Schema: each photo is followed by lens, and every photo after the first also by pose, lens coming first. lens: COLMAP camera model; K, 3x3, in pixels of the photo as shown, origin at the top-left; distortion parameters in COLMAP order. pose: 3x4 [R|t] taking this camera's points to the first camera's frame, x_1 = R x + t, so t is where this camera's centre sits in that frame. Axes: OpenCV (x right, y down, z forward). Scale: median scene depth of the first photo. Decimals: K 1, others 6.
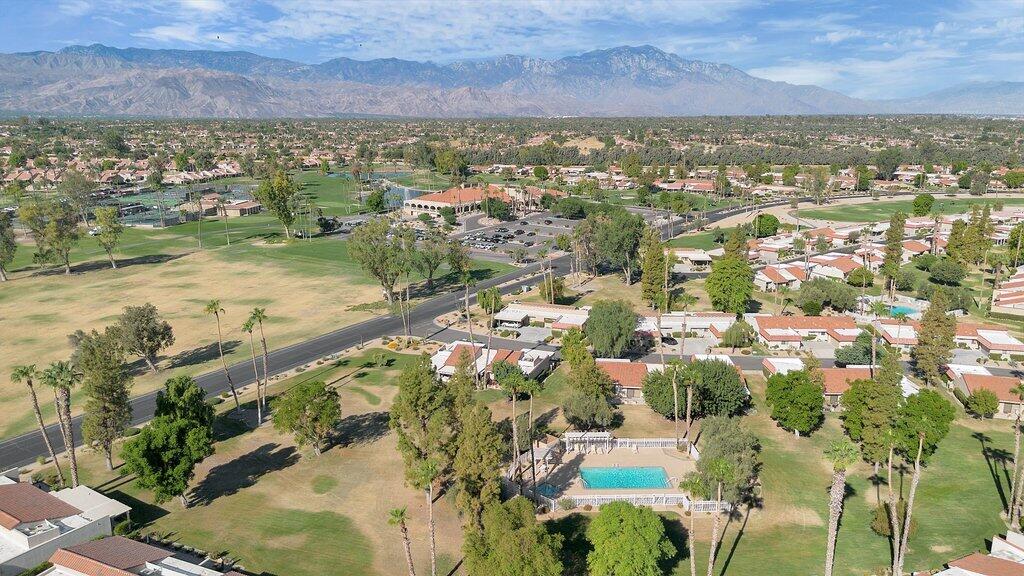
lens RADIAL K [[727.6, 0, 515.9], [0, 727.6, 285.6], [0, 0, 1]] dist [0.077182, -0.079134]
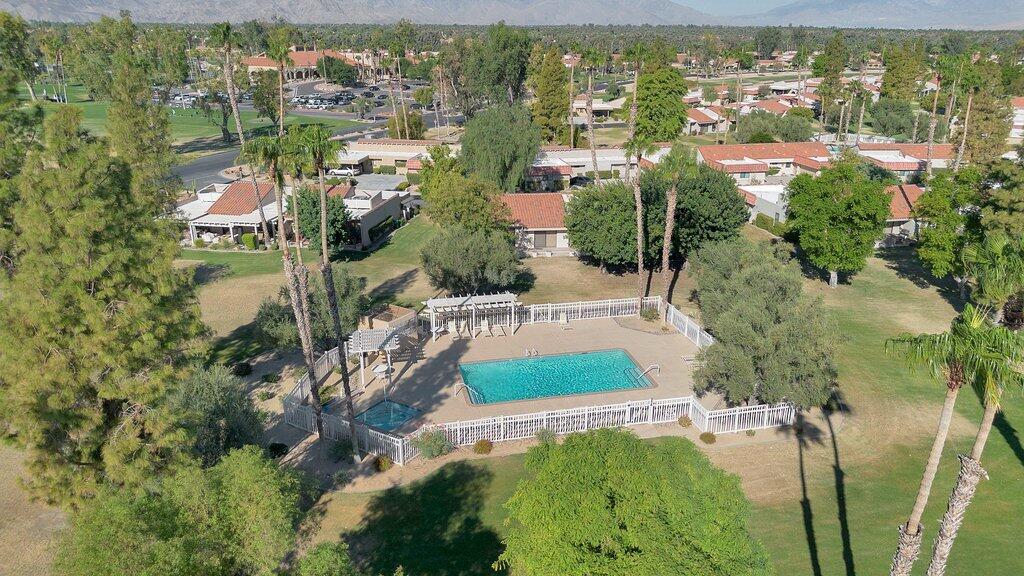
lens RADIAL K [[727.6, 0, 515.9], [0, 727.6, 285.6], [0, 0, 1]] dist [0.077182, -0.079134]
pose [[0.983661, -0.059440, 0.169937, 0.042689], [0.041404, 0.993313, 0.107775, 0.139738], [-0.175207, -0.098978, 0.979544, 0.500692]]
